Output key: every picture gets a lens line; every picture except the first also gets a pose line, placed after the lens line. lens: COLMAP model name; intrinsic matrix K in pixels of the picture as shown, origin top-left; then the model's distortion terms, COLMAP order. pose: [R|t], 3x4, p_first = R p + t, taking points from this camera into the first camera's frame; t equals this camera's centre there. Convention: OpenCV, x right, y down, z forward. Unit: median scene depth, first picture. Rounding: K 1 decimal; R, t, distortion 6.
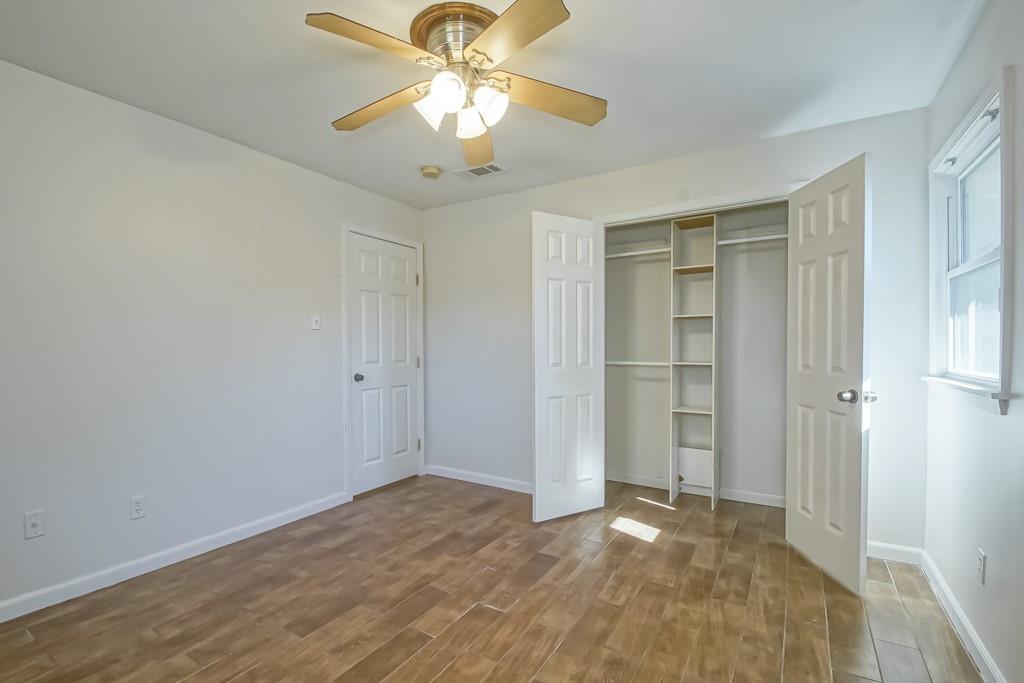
lens RADIAL K [[462.5, 0, 510.5], [0, 462.5, 345.4], [0, 0, 1]] dist [-0.002106, -0.000922]
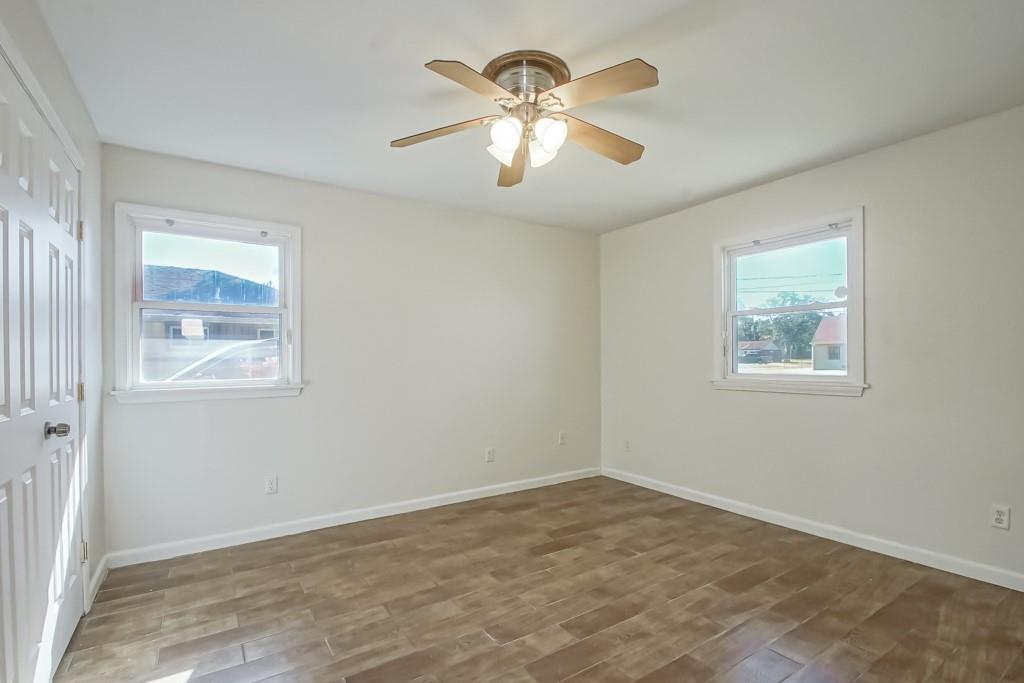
lens RADIAL K [[481.6, 0, 507.1], [0, 481.6, 361.5], [0, 0, 1]] dist [-0.002610, -0.000514]
pose [[-0.903806, 0.009205, 0.427843, -0.497569], [0.011882, 0.999923, 0.003587, 0.005940], [-0.427777, 0.008326, -0.903846, 1.880160]]
